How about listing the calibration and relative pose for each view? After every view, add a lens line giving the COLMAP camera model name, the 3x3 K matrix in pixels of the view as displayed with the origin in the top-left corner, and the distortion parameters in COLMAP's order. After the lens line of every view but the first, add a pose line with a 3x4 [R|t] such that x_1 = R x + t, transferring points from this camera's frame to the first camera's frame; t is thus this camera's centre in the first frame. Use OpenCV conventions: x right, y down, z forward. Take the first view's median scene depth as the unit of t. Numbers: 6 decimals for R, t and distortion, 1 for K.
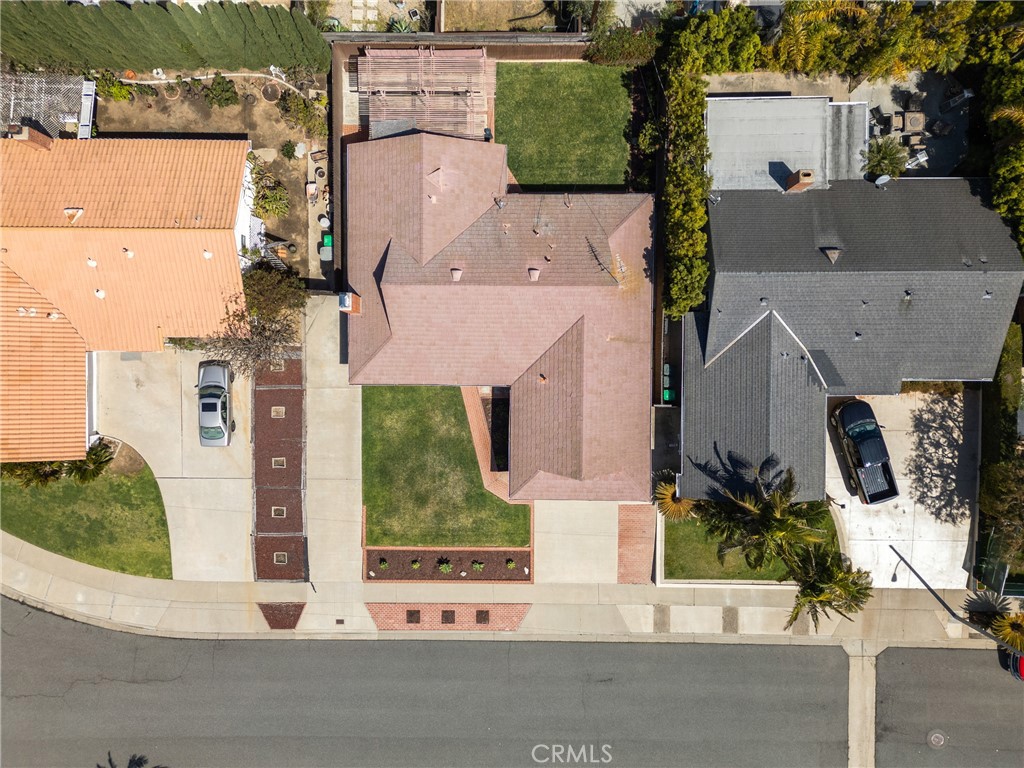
lens RADIAL K [[728.8, 0, 512.0], [0, 728.8, 384.0], [0, 0, 1]] dist [0.068863, -0.063930]
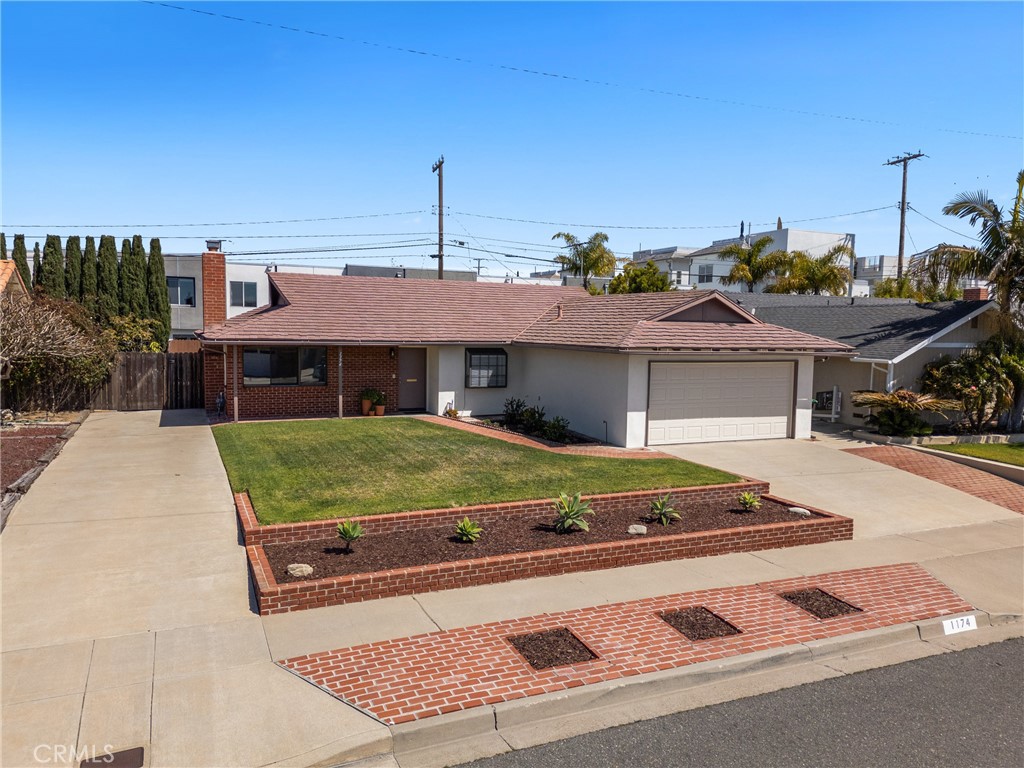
lens RADIAL K [[728.8, 0, 512.0], [0, 728.8, 384.0], [0, 0, 1]] dist [0.068863, -0.063930]
pose [[0.906482, -0.009236, 0.422144, -0.226094], [0.422037, 0.051187, -0.905132, 0.486238], [-0.013248, 0.998646, 0.050298, 0.929190]]
